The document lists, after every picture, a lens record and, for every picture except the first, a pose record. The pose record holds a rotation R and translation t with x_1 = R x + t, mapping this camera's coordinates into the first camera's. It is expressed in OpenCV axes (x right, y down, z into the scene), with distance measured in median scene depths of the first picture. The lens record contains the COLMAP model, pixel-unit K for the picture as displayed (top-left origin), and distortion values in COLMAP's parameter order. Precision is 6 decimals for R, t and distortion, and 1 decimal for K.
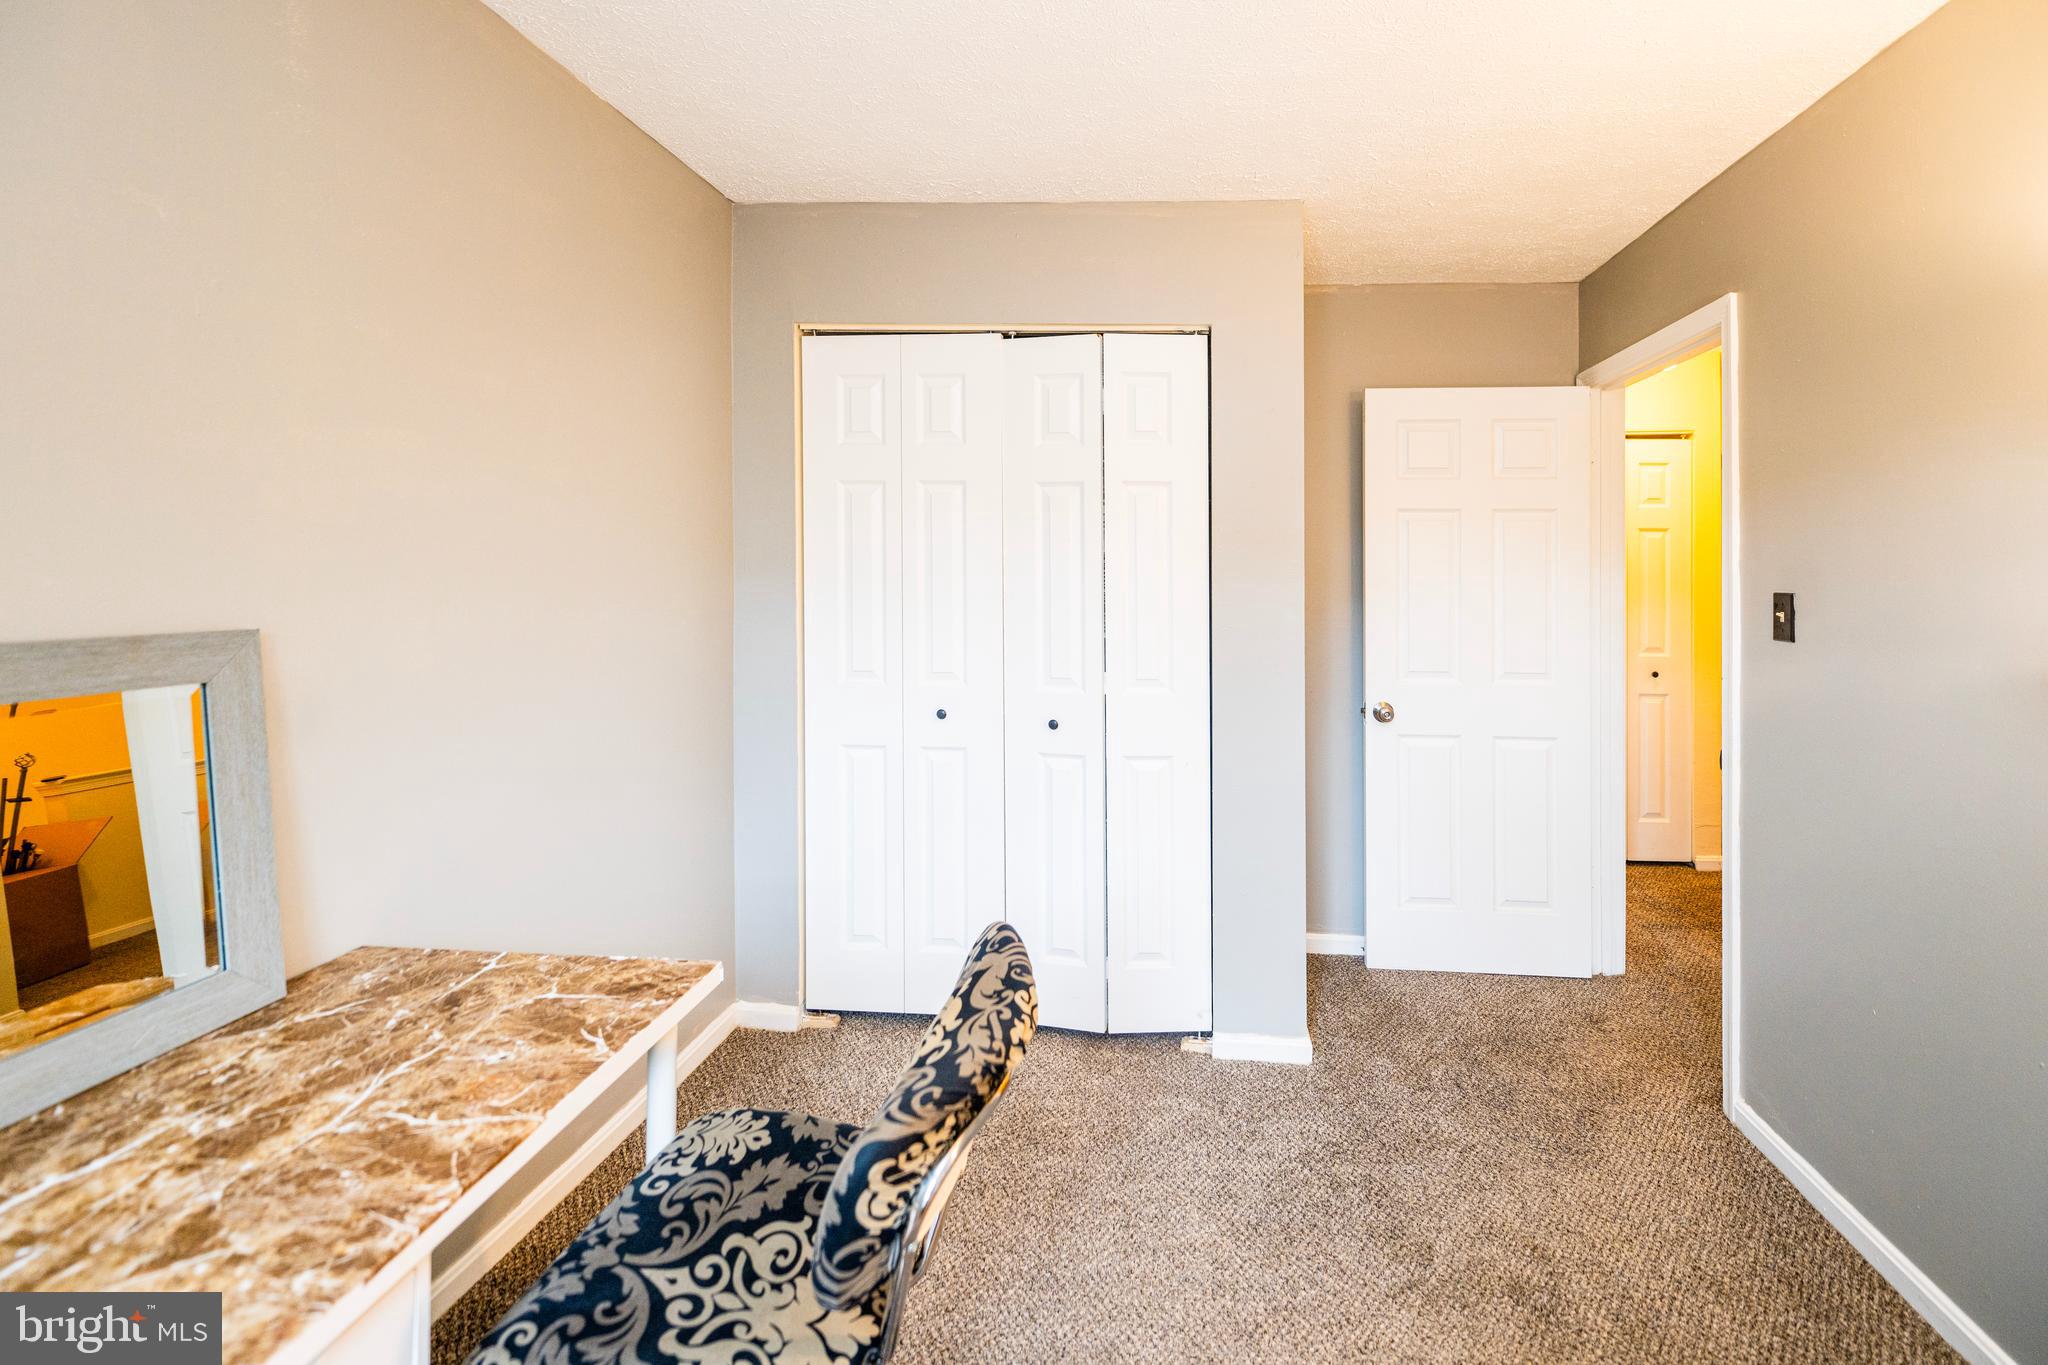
lens RADIAL K [[893.2, 0, 1121.4], [0, 893.2, 571.9], [0, 0, 1]] dist [-0.001907, -0.000001]
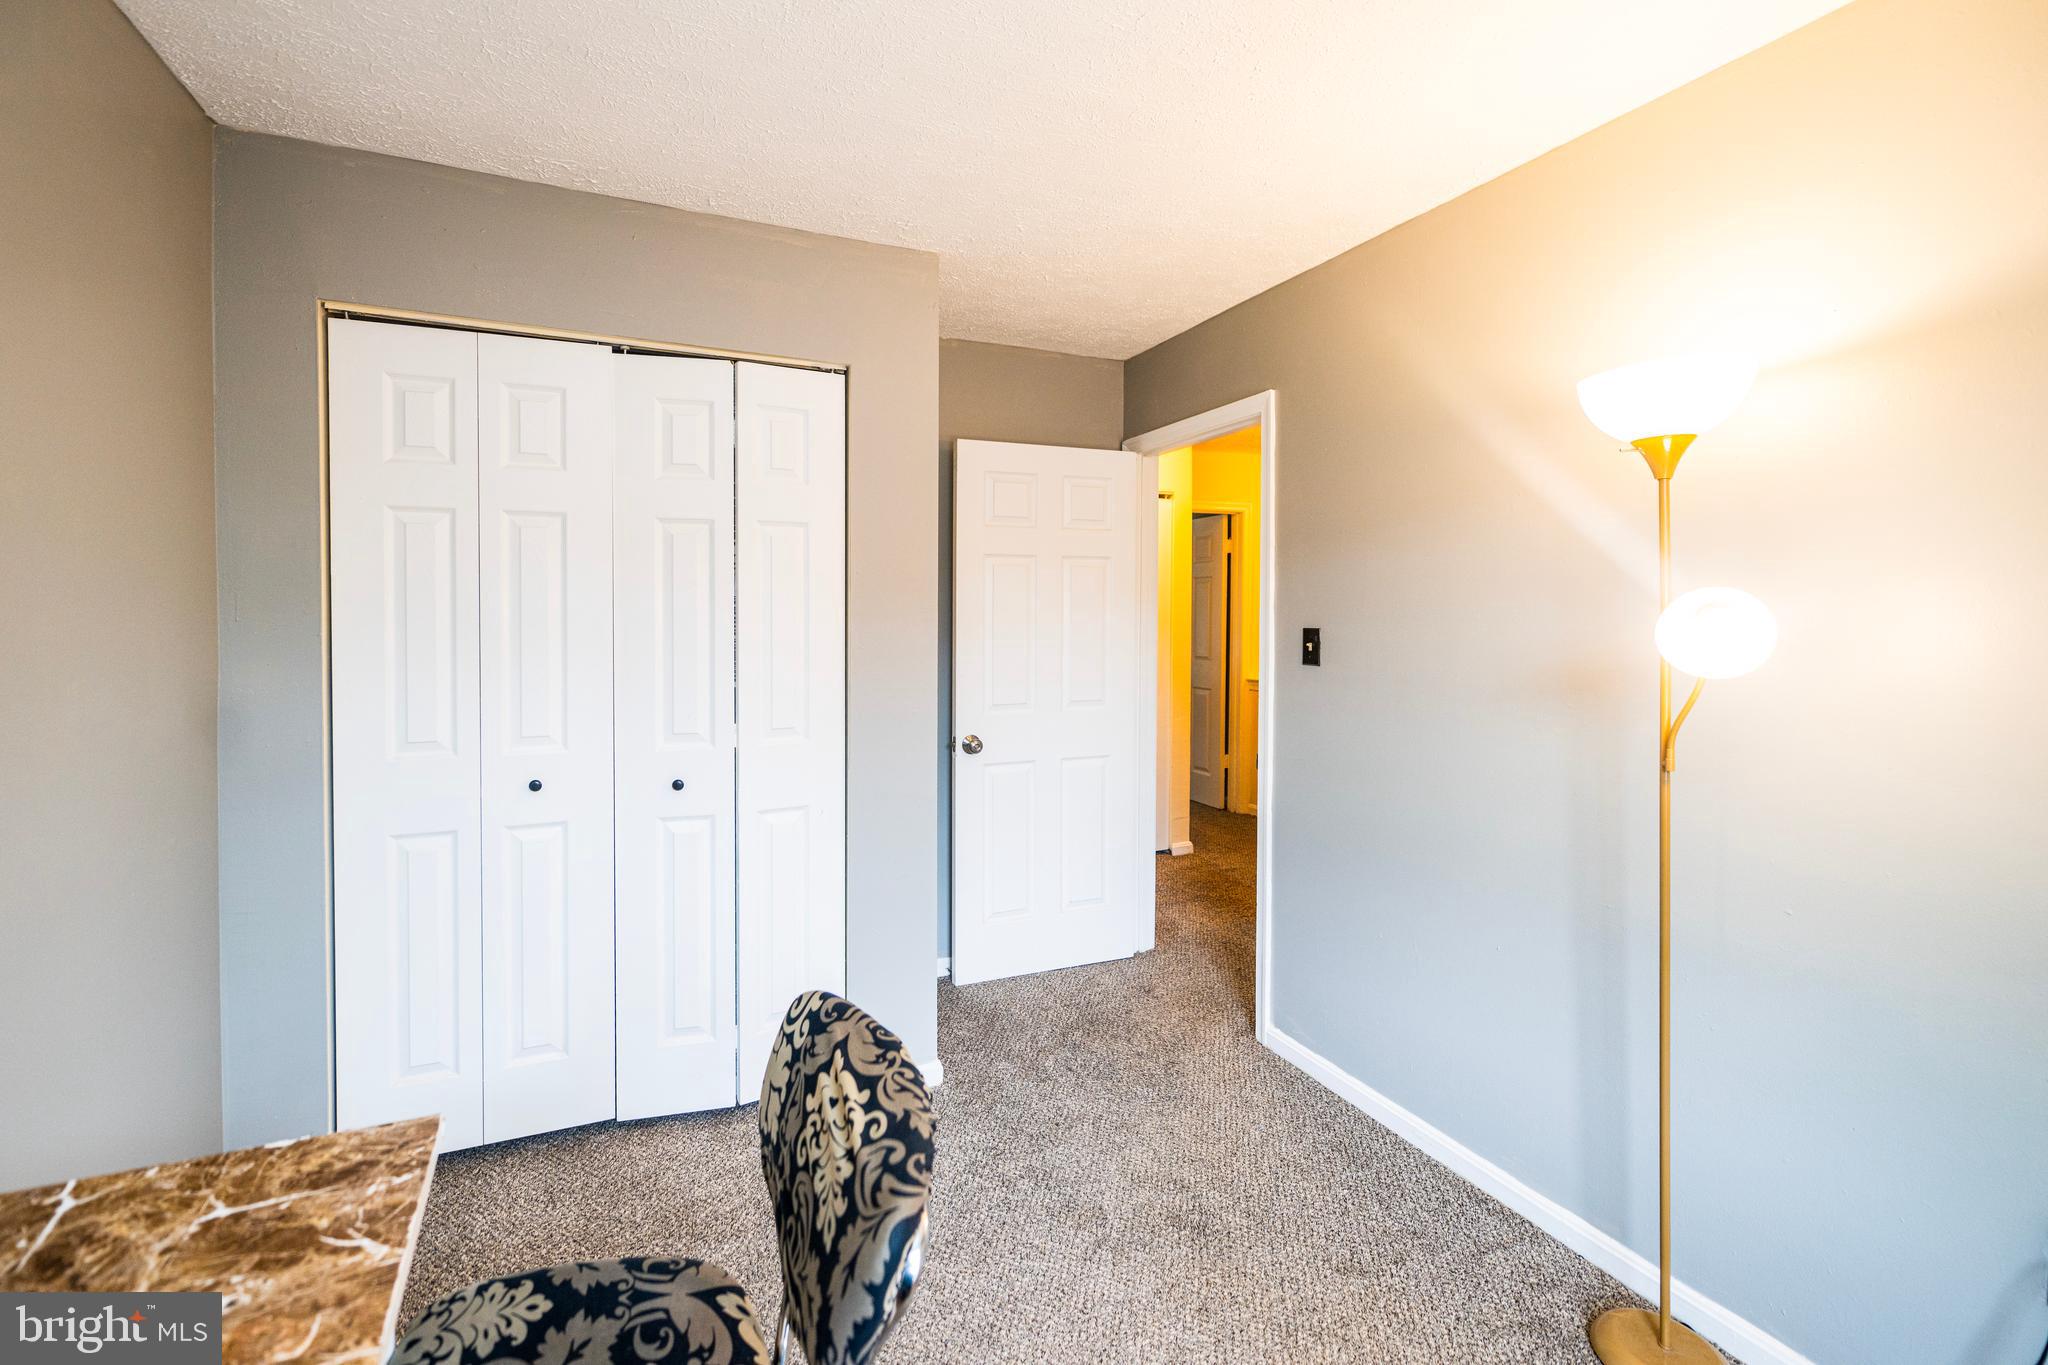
lens RADIAL K [[893.2, 0, 1037.4], [0, 893.2, 626.5], [0, 0, 1]] dist [-0.001907, -0.000001]
pose [[0.889659, -0.015744, 0.456354, -0.174877], [0.007458, 0.999773, 0.019952, -0.006484], [-0.456564, -0.014347, 0.889575, 0.025779]]
